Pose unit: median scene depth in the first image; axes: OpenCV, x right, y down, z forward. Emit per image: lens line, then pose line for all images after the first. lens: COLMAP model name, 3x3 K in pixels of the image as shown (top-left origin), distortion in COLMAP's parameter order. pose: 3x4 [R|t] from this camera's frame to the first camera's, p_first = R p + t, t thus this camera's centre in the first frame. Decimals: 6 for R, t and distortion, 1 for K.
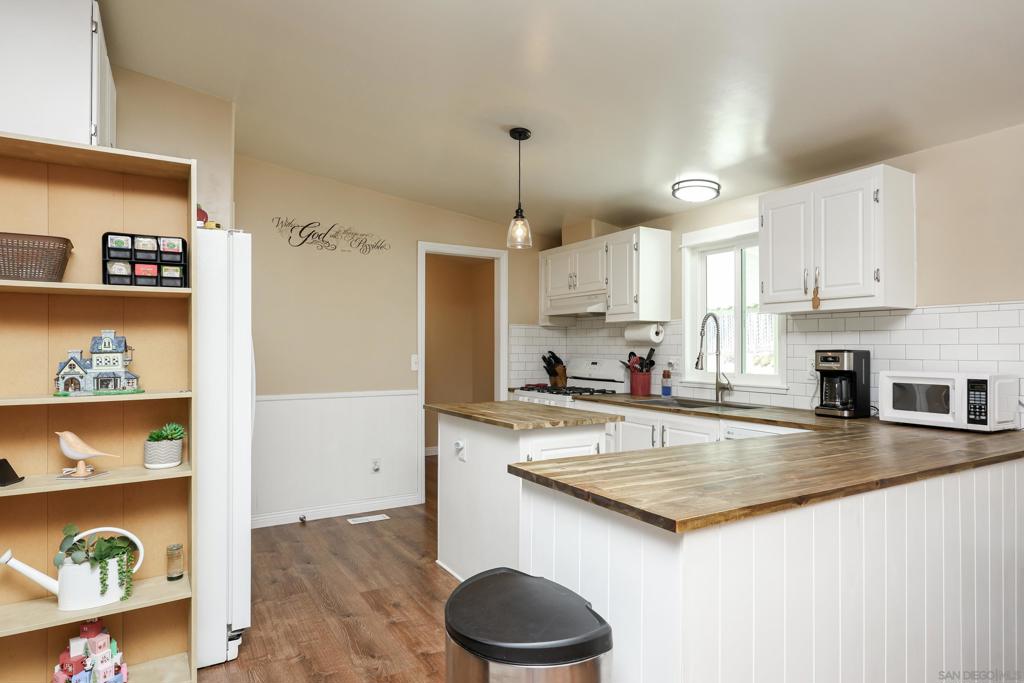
lens RADIAL K [[576.6, 0, 509.0], [0, 576.6, 345.3], [0, 0, 1]] dist [0.001901, 0.000404]
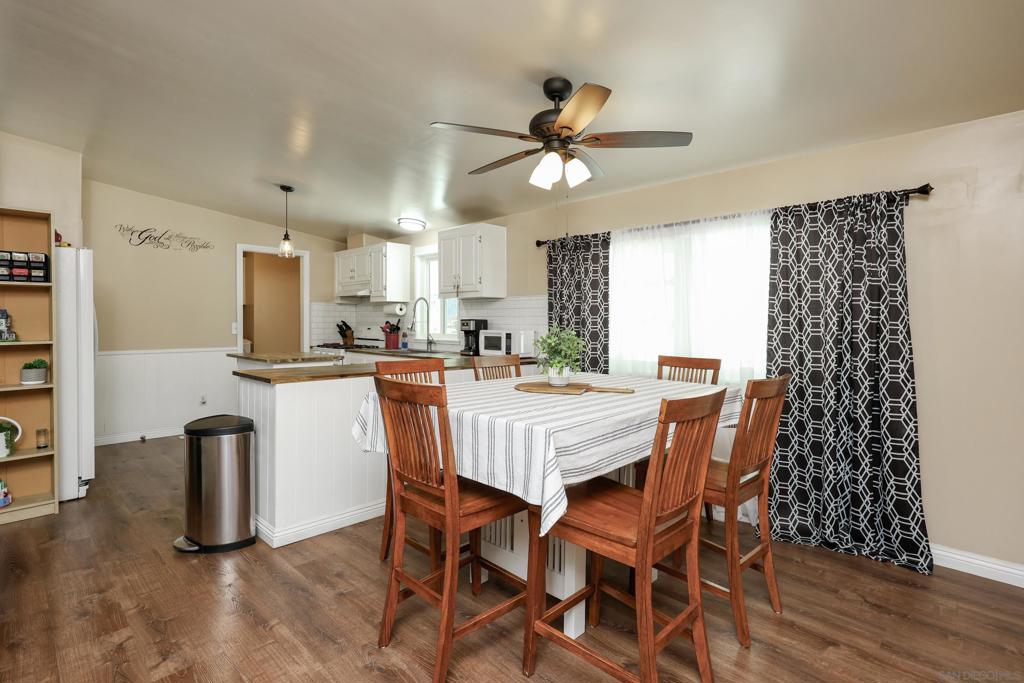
lens RADIAL K [[503.0, 0, 523.5], [0, 503.0, 326.9], [0, 0, 1]] dist [-0.004266, 0.001731]
pose [[0.964566, -0.001202, 0.263839, 0.234486], [-0.003521, 0.999842, 0.017425, 0.002738], [-0.263818, -0.017736, 0.964409, -0.462952]]
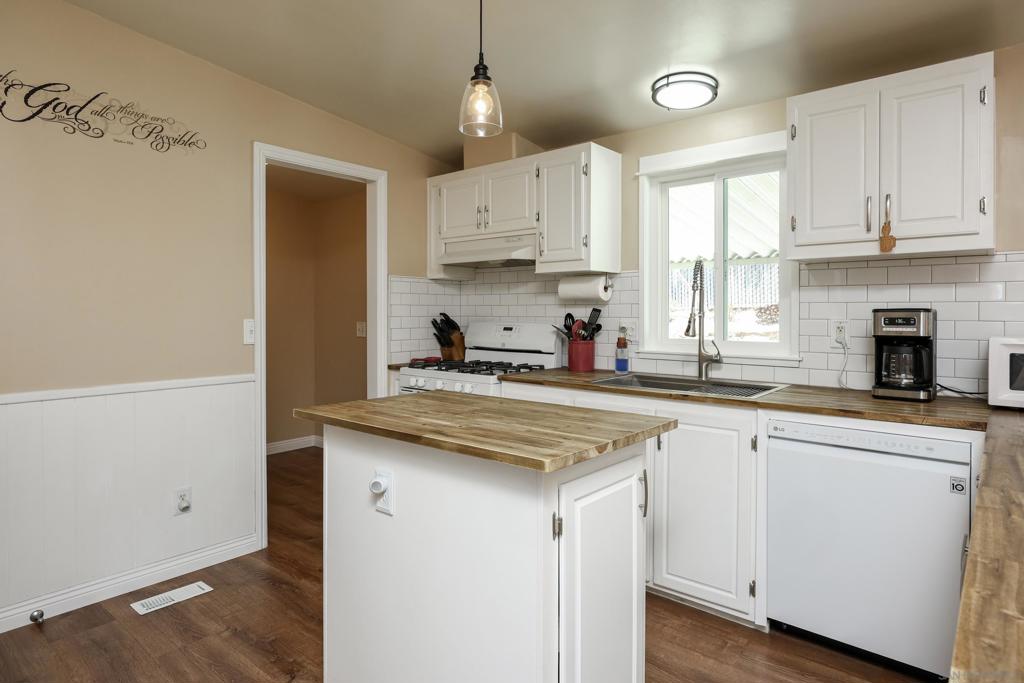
lens RADIAL K [[576.6, 0, 511.3], [0, 576.6, 315.0], [0, 0, 1]] dist [0.001901, 0.000404]
pose [[0.946188, -0.004644, 0.323583, -0.112140], [0.000858, 0.999930, 0.011842, 0.005352], [-0.323616, -0.010927, 0.946126, 0.352768]]
